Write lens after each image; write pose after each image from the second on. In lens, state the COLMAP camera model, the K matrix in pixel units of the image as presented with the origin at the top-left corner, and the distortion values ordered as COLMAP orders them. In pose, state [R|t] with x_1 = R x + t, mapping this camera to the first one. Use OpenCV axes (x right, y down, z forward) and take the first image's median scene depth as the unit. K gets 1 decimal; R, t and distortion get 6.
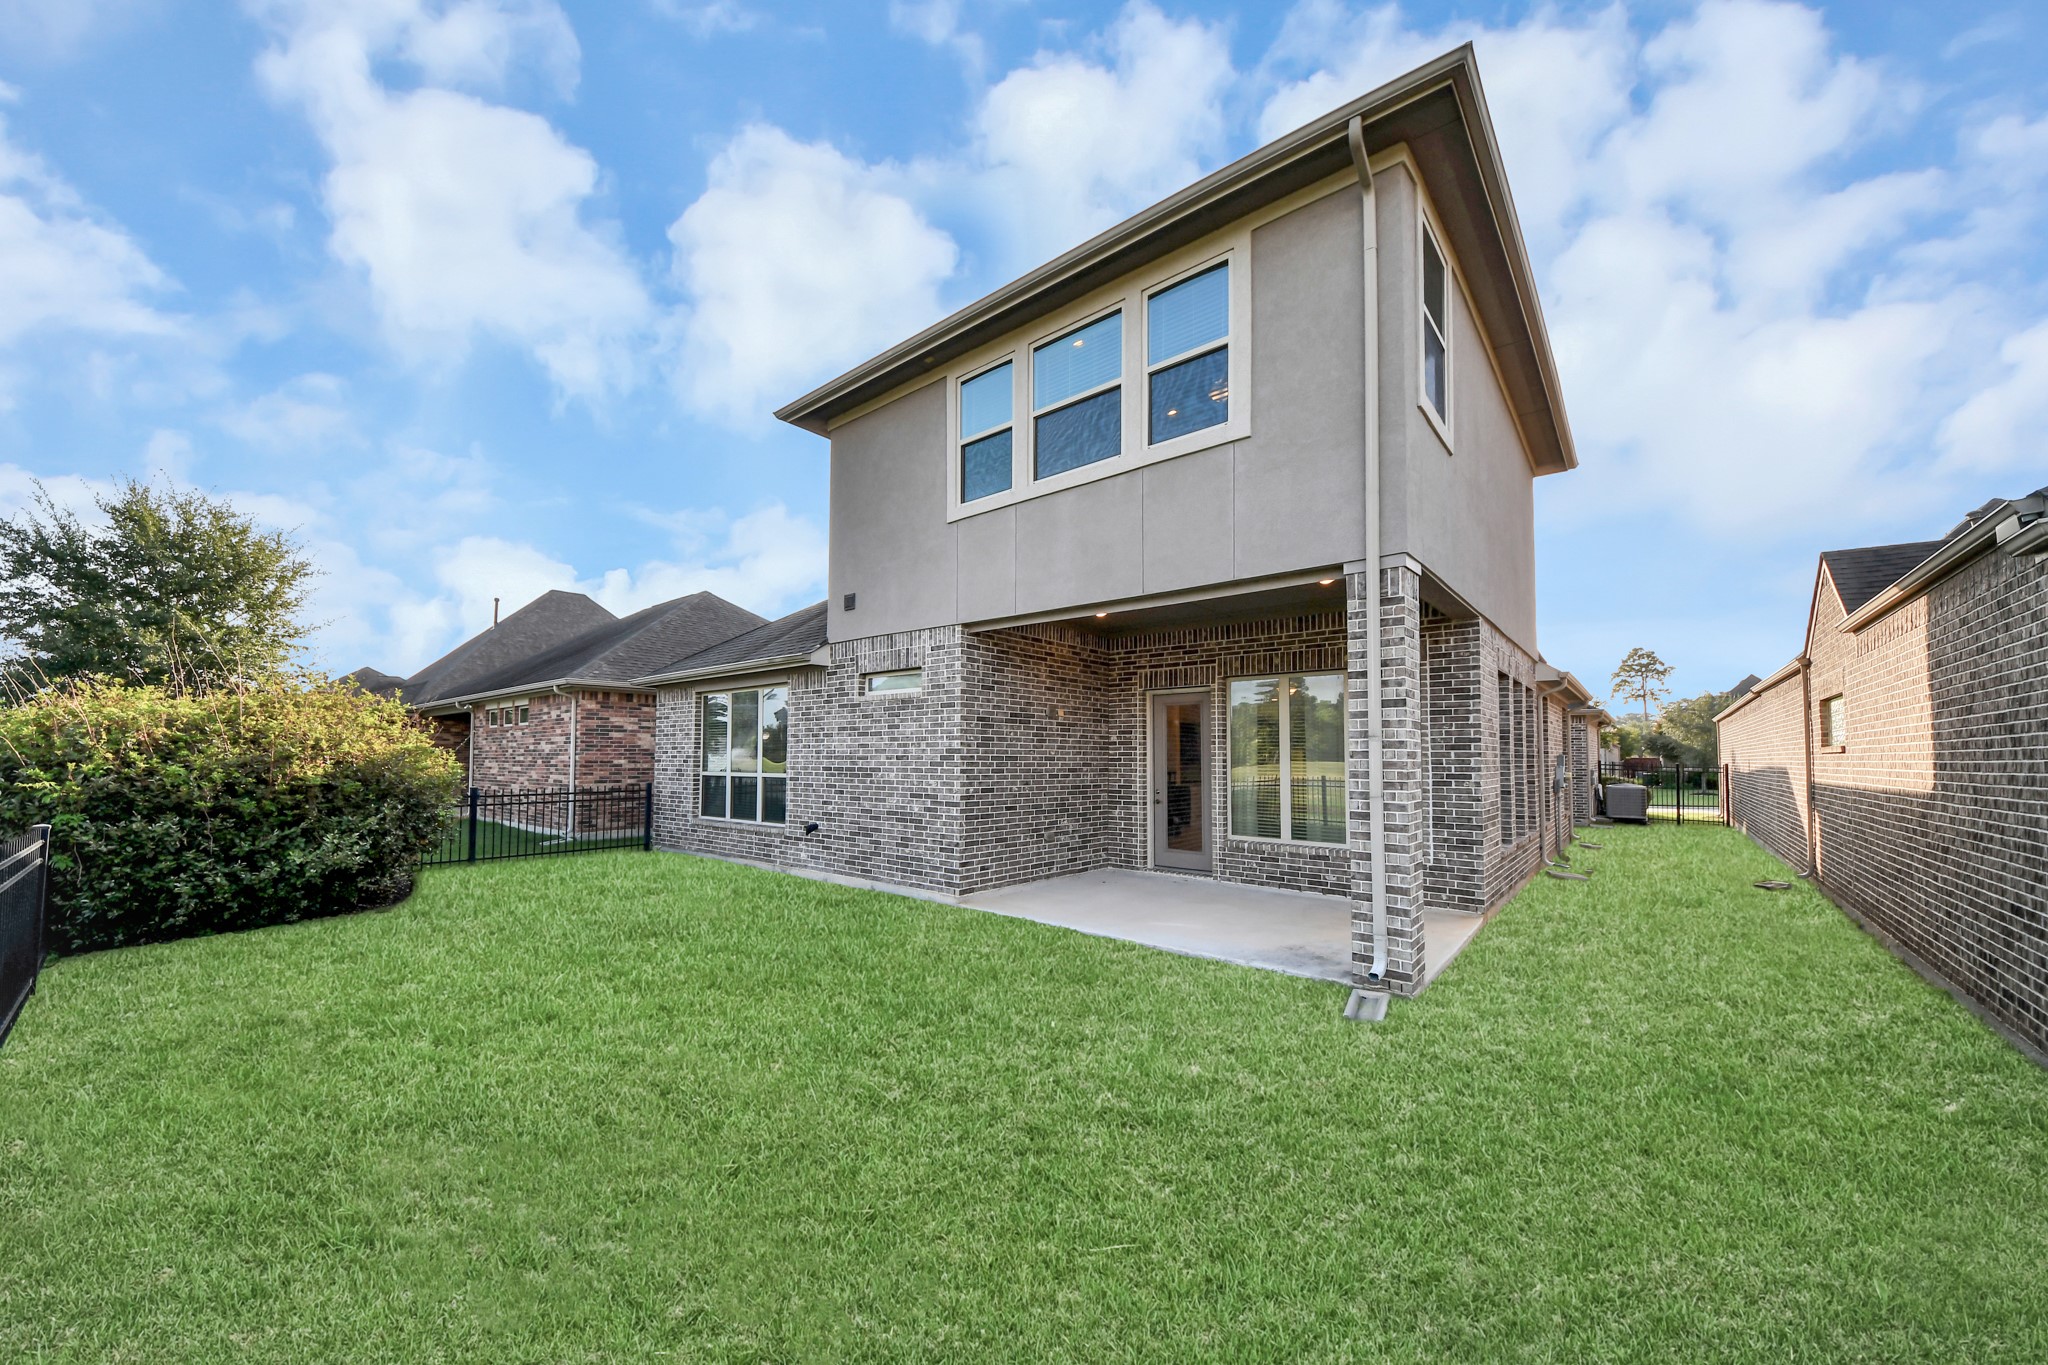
lens RADIAL K [[749.4, 0, 1020.0], [0, 749.4, 732.7], [0, 0, 1]] dist [0.019069, 0.000075]
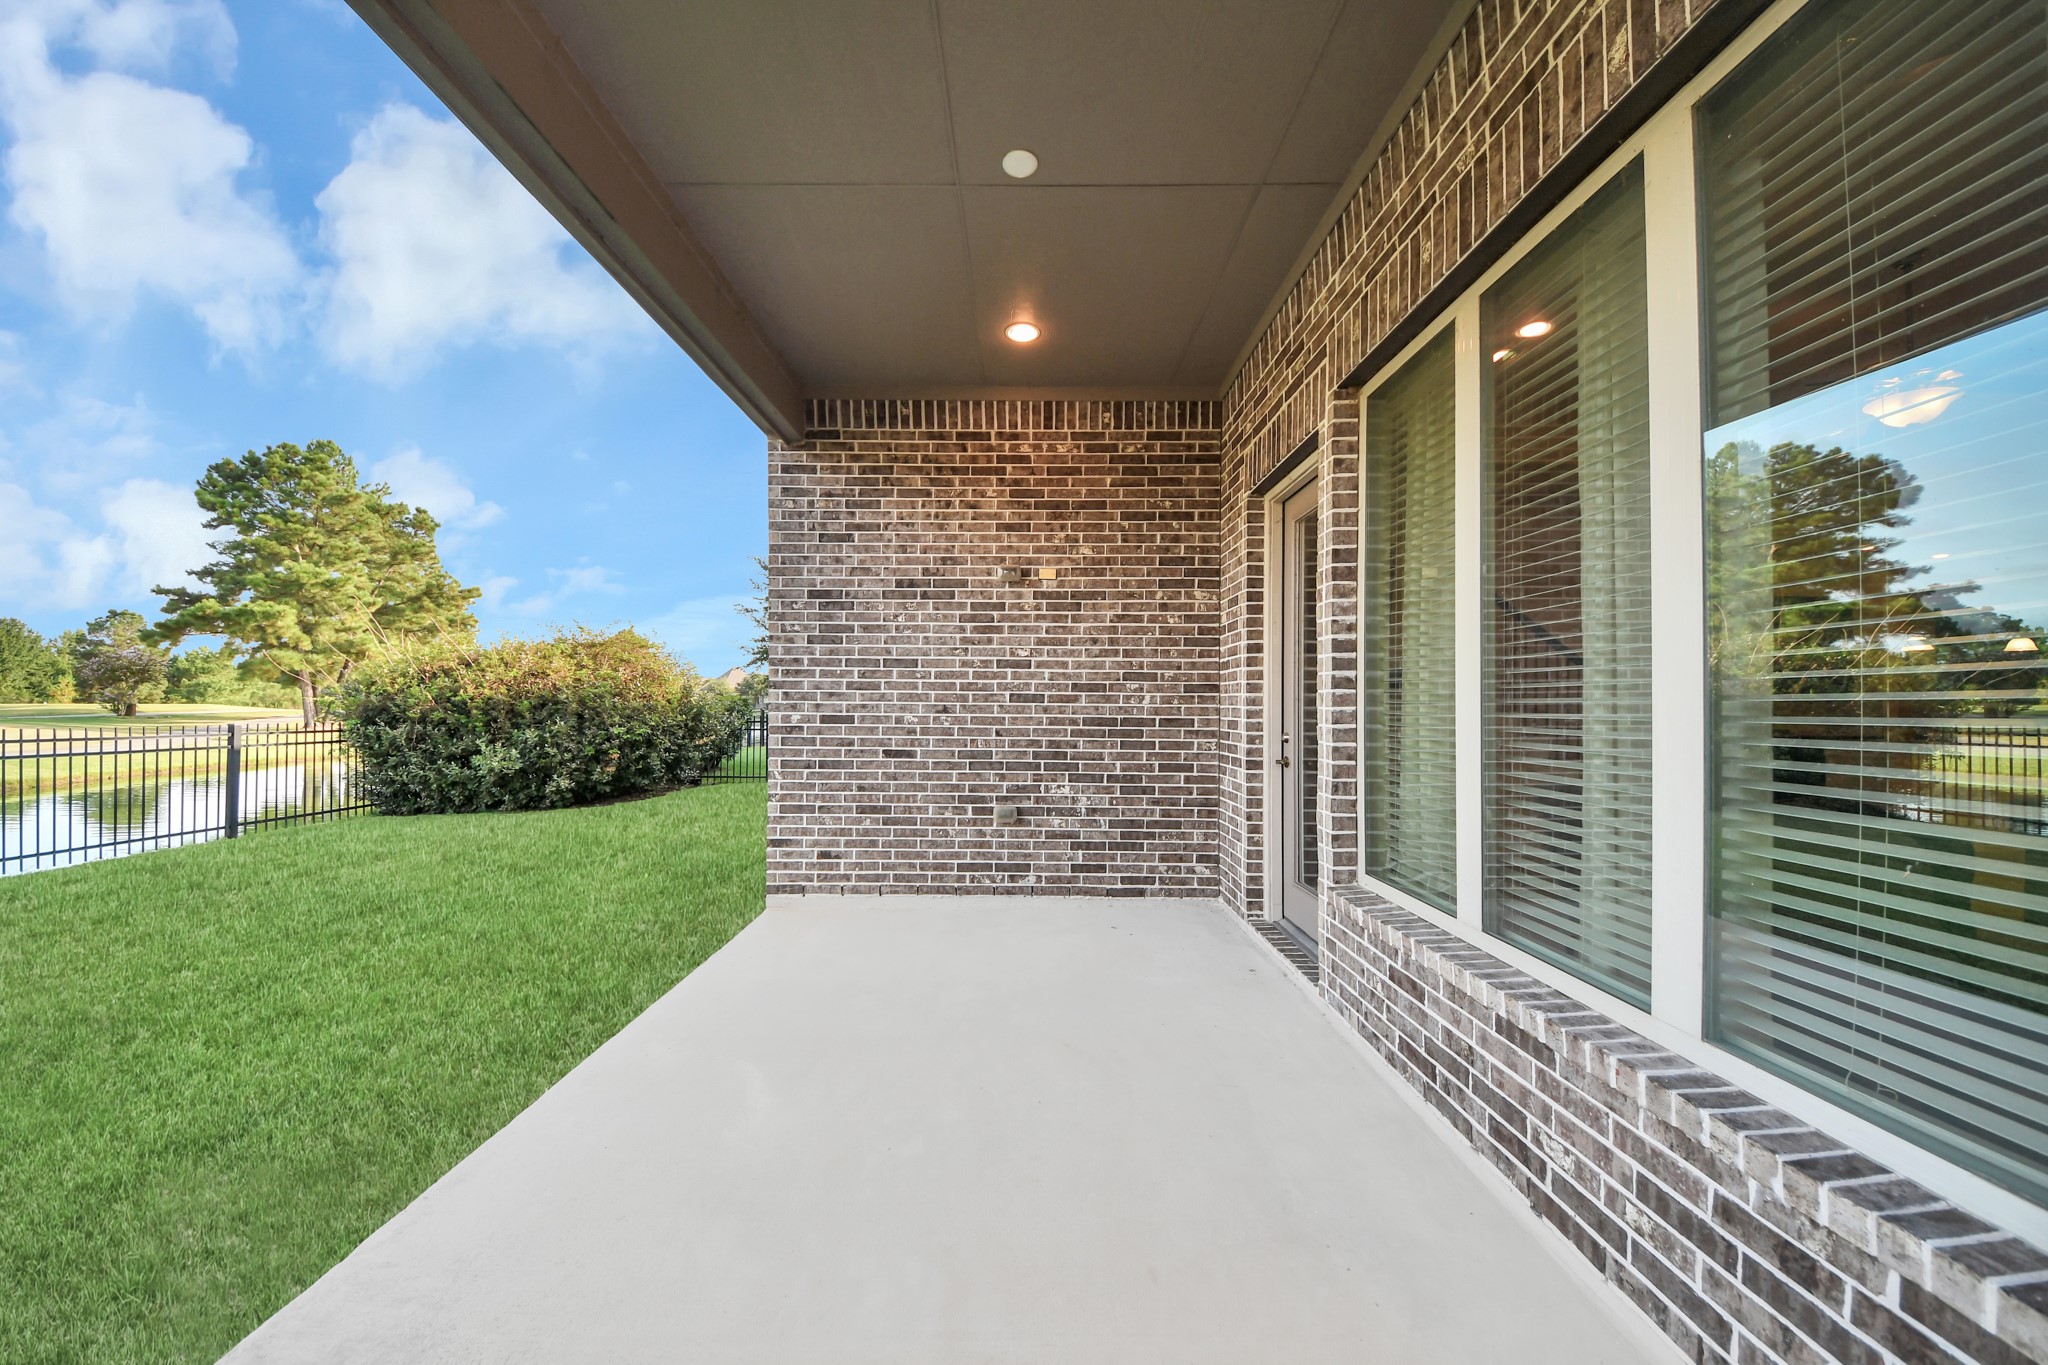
lens RADIAL K [[747.7, 0, 1021.8], [0, 747.7, 695.8], [0, 0, 1]] dist [0.023233, -0.000070]
pose [[0.644009, -0.006267, -0.764993, 0.433957], [0.023839, 0.999645, 0.011879, 0.050485], [0.764647, -0.025887, 0.643930, 0.670114]]
